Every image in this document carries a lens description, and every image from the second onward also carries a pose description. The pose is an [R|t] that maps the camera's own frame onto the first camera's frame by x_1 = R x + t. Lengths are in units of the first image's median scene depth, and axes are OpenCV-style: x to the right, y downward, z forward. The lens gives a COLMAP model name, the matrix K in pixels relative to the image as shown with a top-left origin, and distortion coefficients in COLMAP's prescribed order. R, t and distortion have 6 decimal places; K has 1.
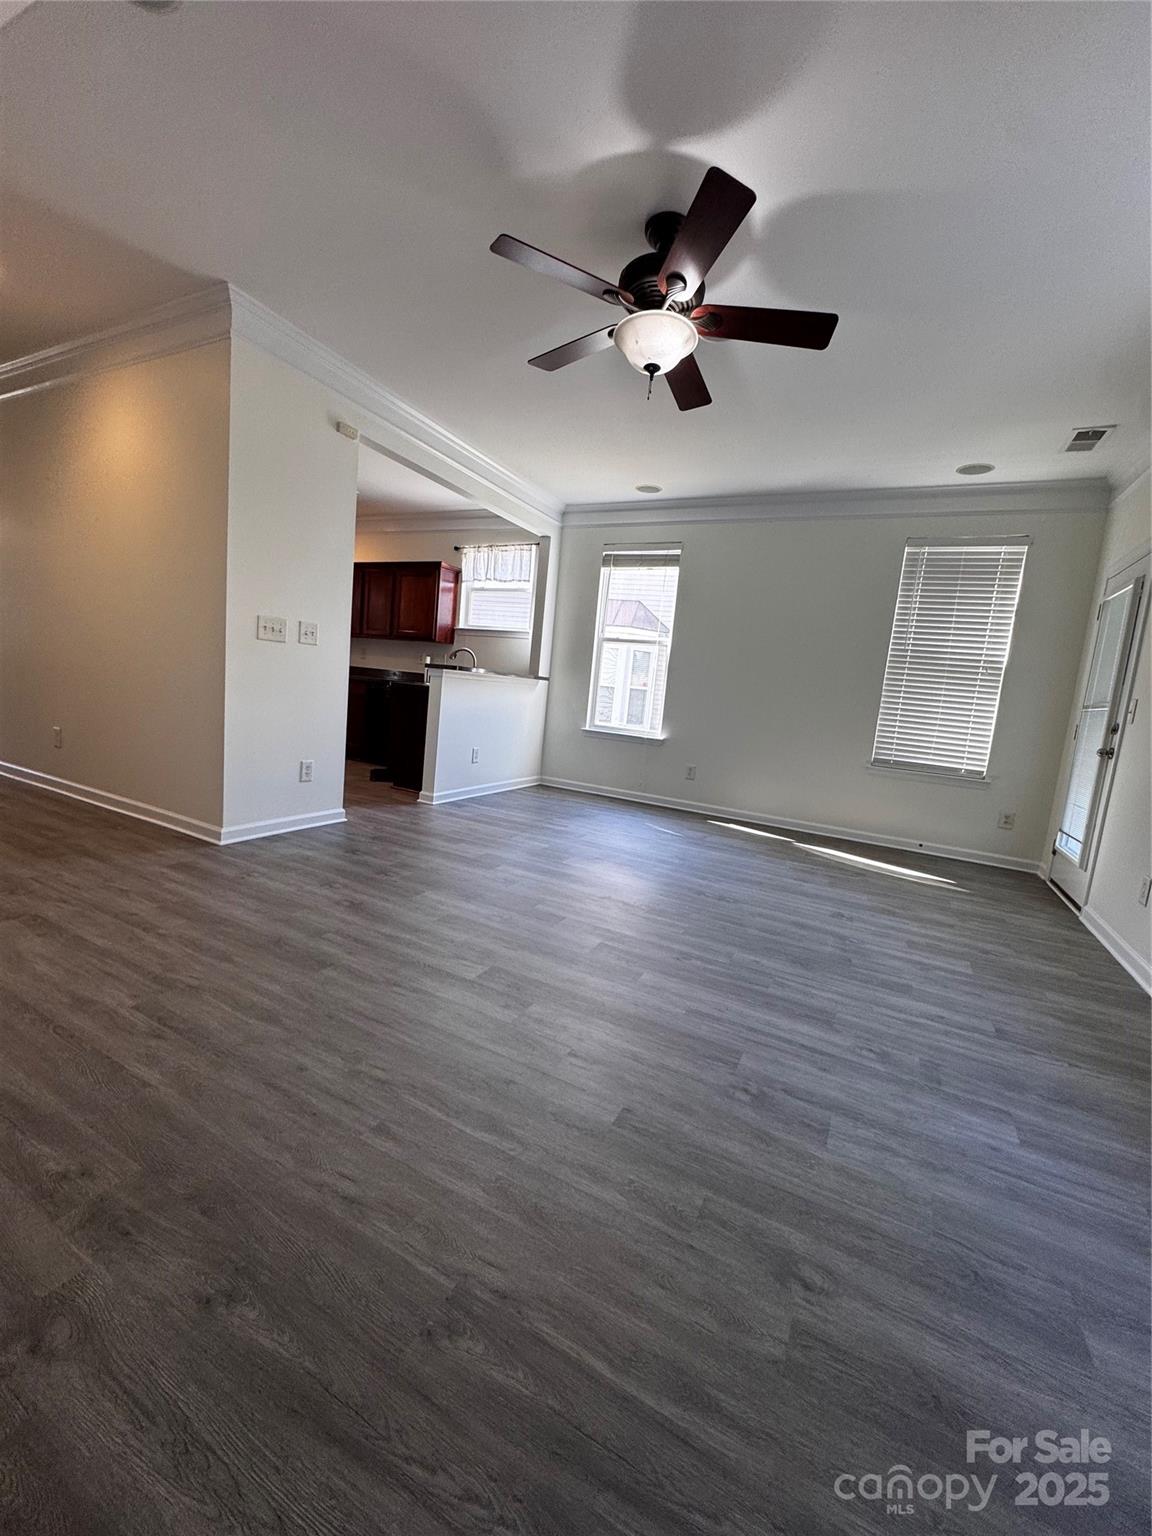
lens RADIAL K [[610.0, 0, 576.0], [0, 610.0, 768.0], [0, 0, 1]] dist [-0.001667, -0.000266]
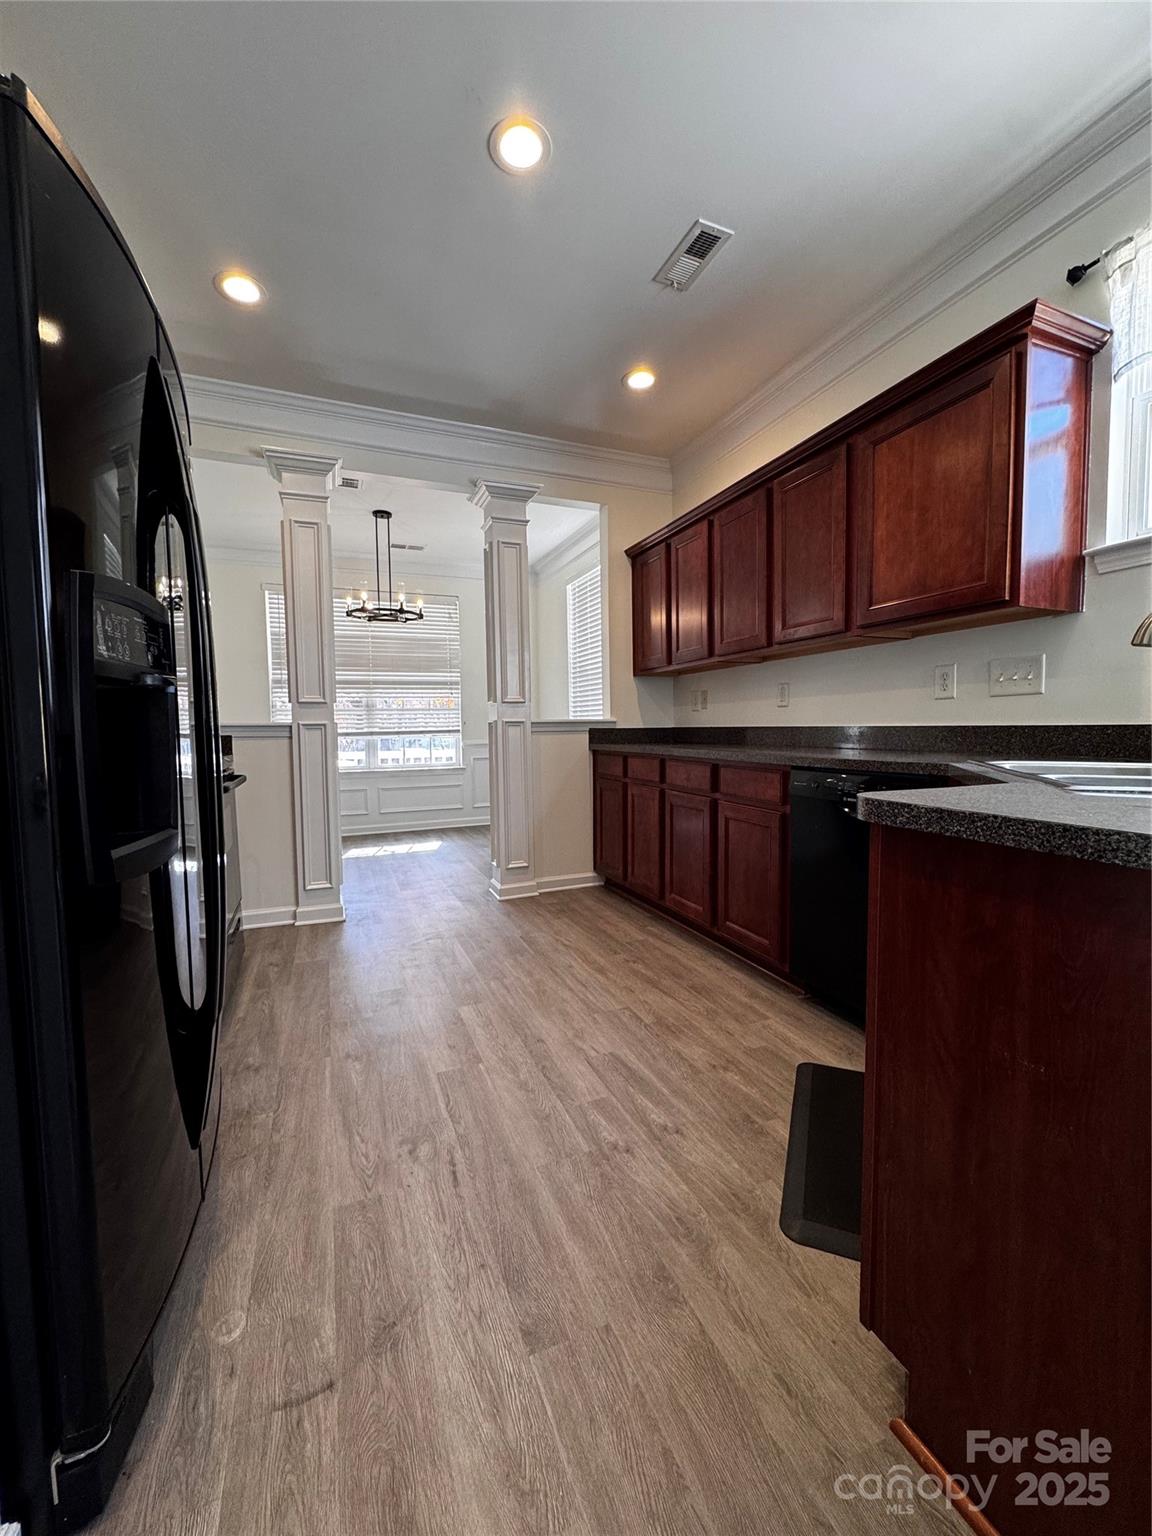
lens RADIAL K [[610.0, 0, 576.0], [0, 610.0, 768.0], [0, 0, 1]] dist [-0.001667, -0.000266]
pose [[0.754671, -0.063286, -0.653044, -0.460014], [0.000129, 0.995351, -0.096310, -0.243279], [0.656103, 0.072599, 0.751171, 1.493151]]
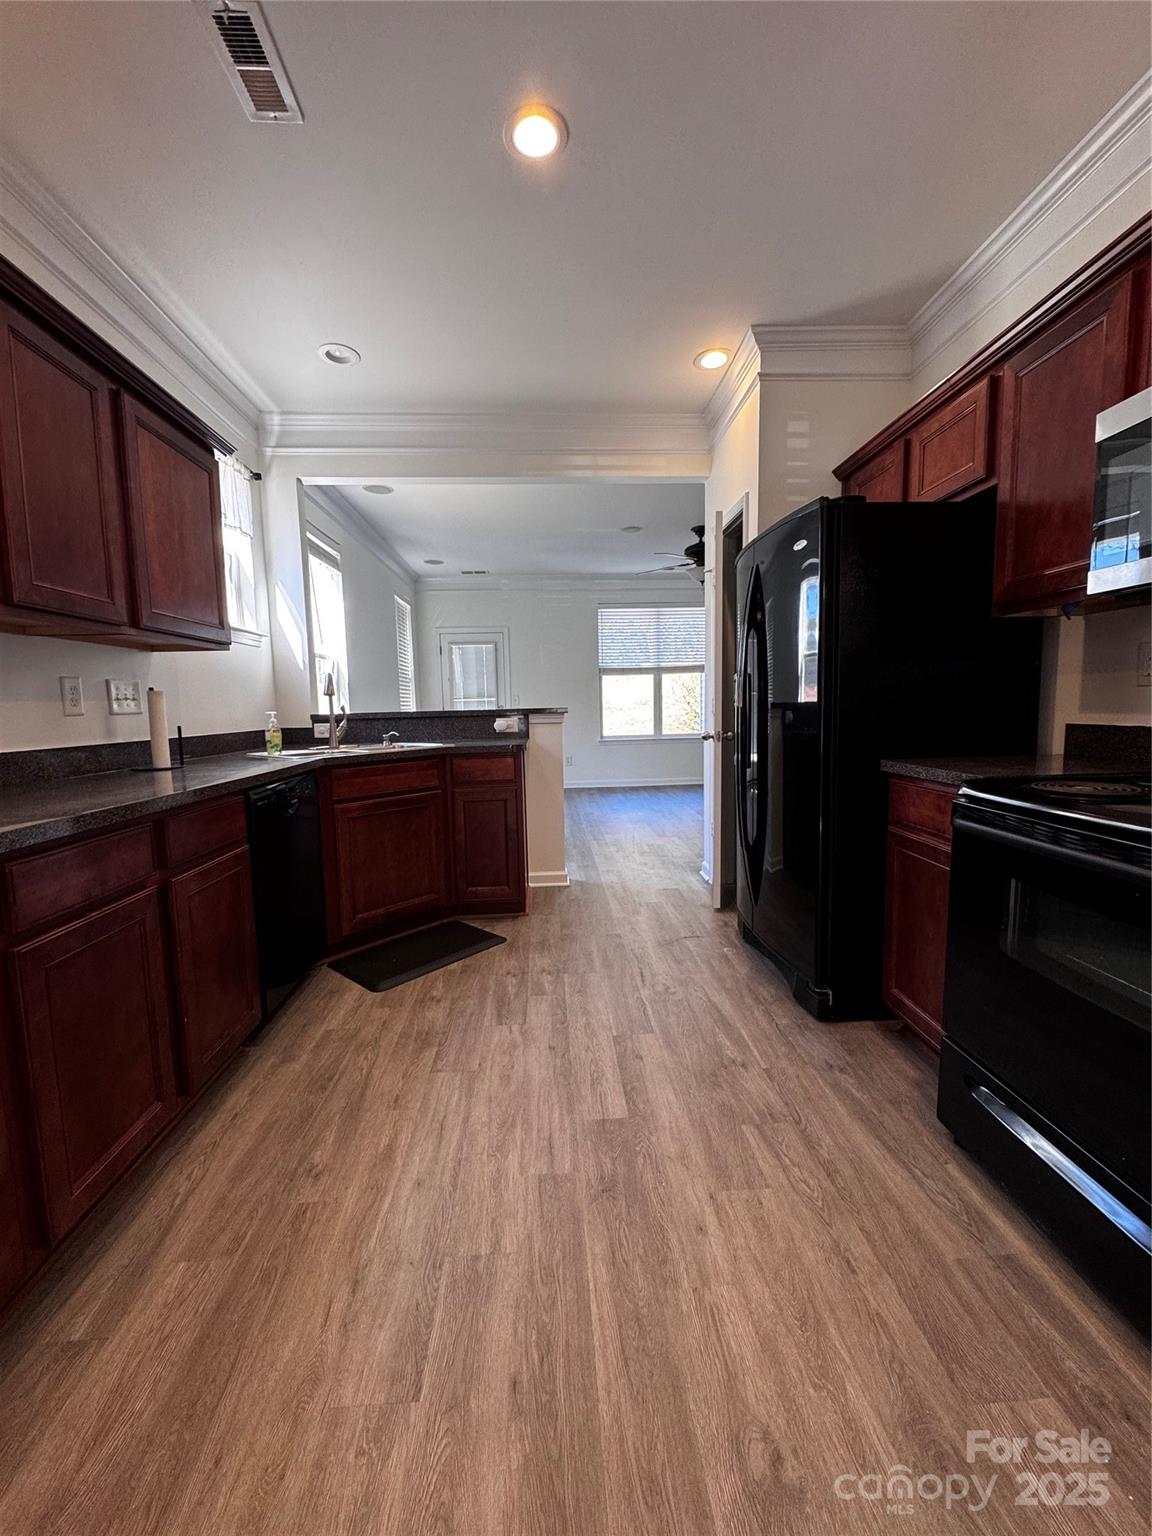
lens RADIAL K [[611.2, 0, 578.7], [0, 611.2, 765.4], [0, 0, 1]] dist [-0.001318, -0.000238]
pose [[-0.508361, -0.171861, 0.843820, -1.513906], [0.085555, 0.964955, 0.248075, -0.480713], [-0.856883, 0.198305, -0.475843, 2.254559]]
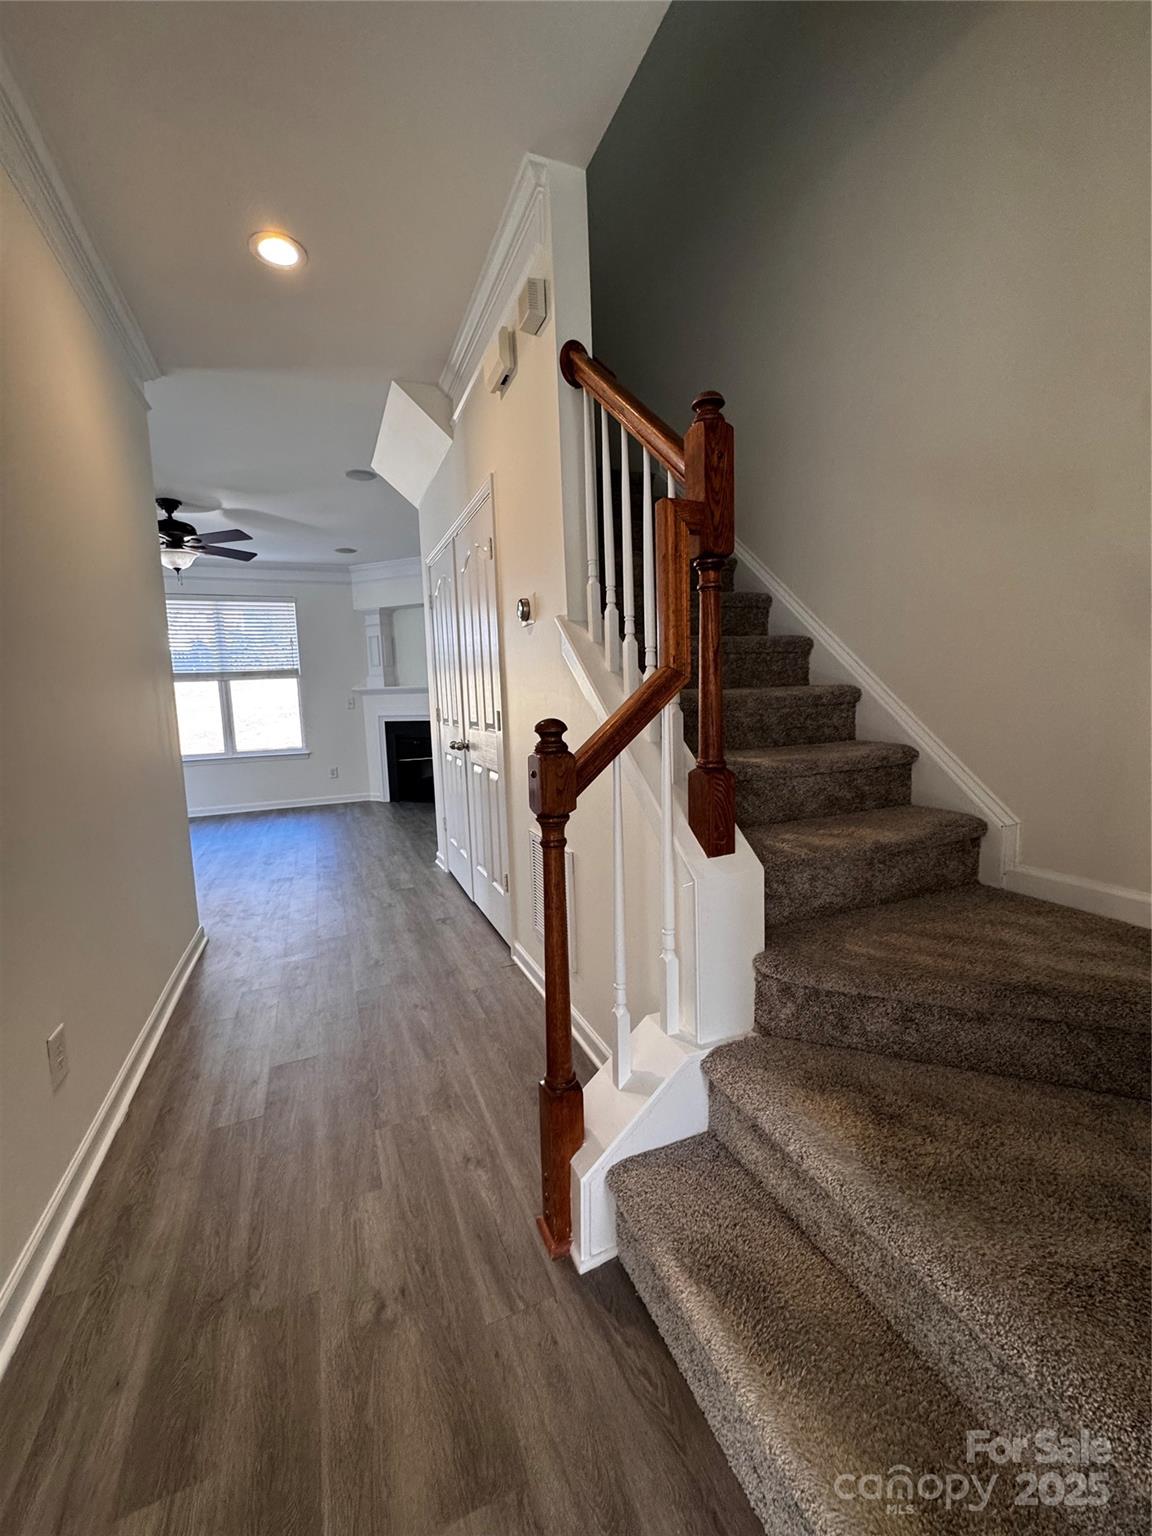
lens RADIAL K [[611.2, 0, 578.7], [0, 611.2, 765.4], [0, 0, 1]] dist [-0.001318, -0.000238]
pose [[-0.769608, -0.142233, 0.622474, -1.816912], [0.041611, 0.961630, 0.271175, -0.424100], [-0.637160, 0.234600, -0.734159, 1.450499]]
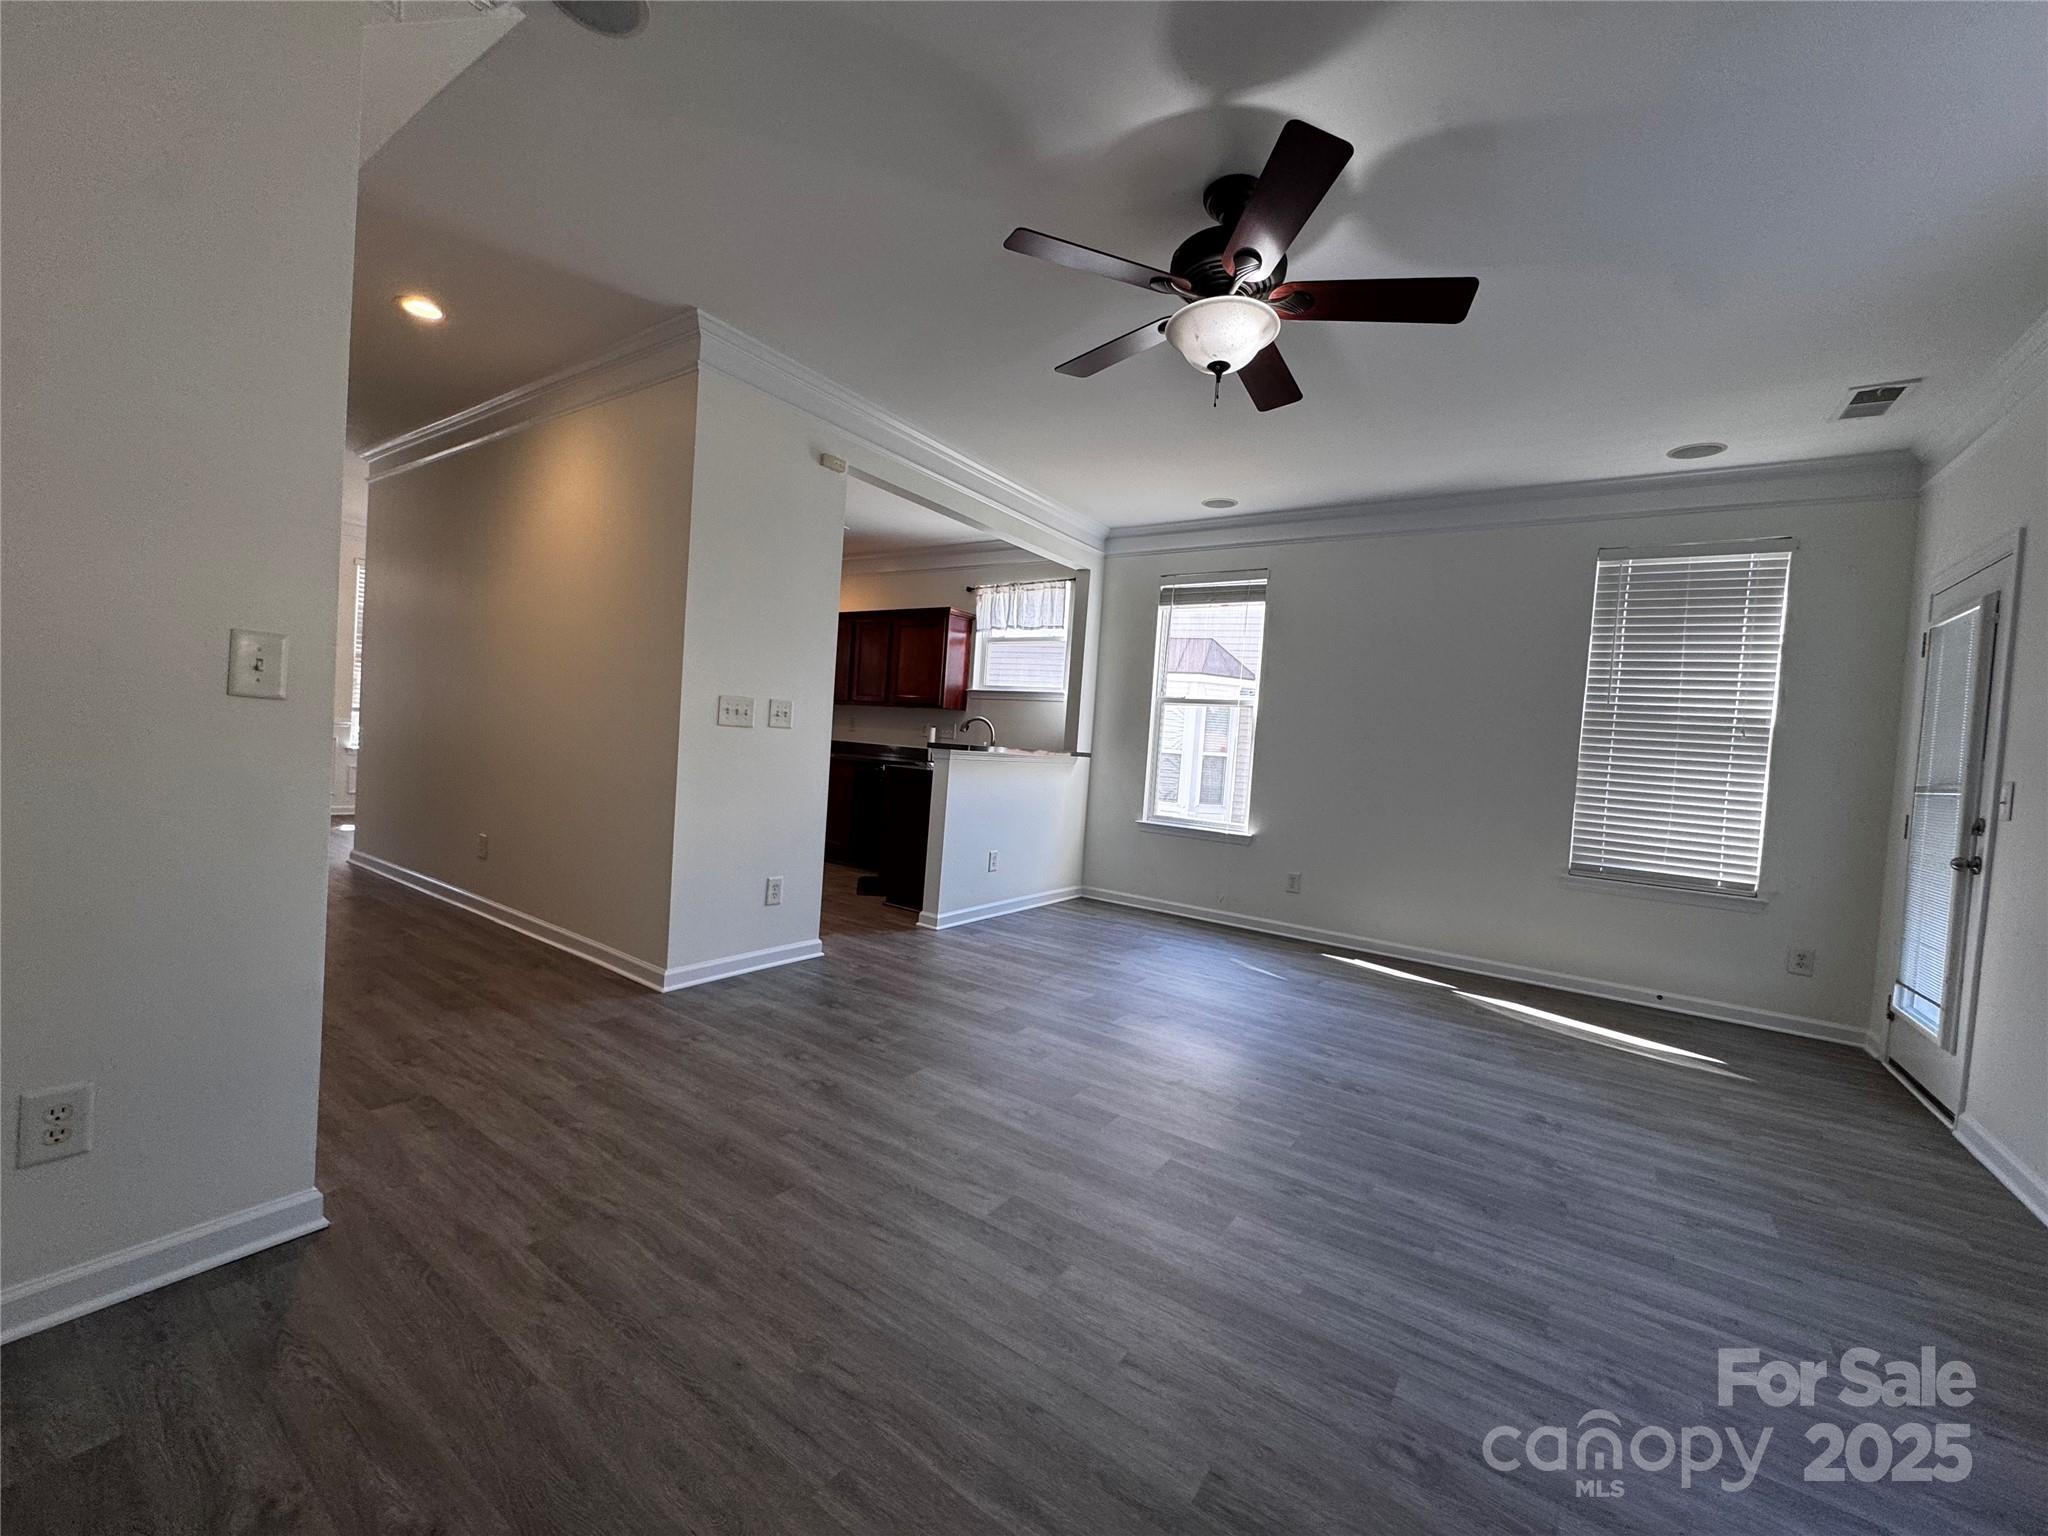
lens RADIAL K [[813.3, 0, 1022.6], [0, 813.3, 768.3], [0, 0, 1]] dist [-0.001667, -0.000266]
pose [[0.991180, -0.020424, -0.130937, 0.005051], [0.006095, 0.994032, -0.108916, -0.046016], [0.132380, 0.107158, 0.985390, 0.027342]]
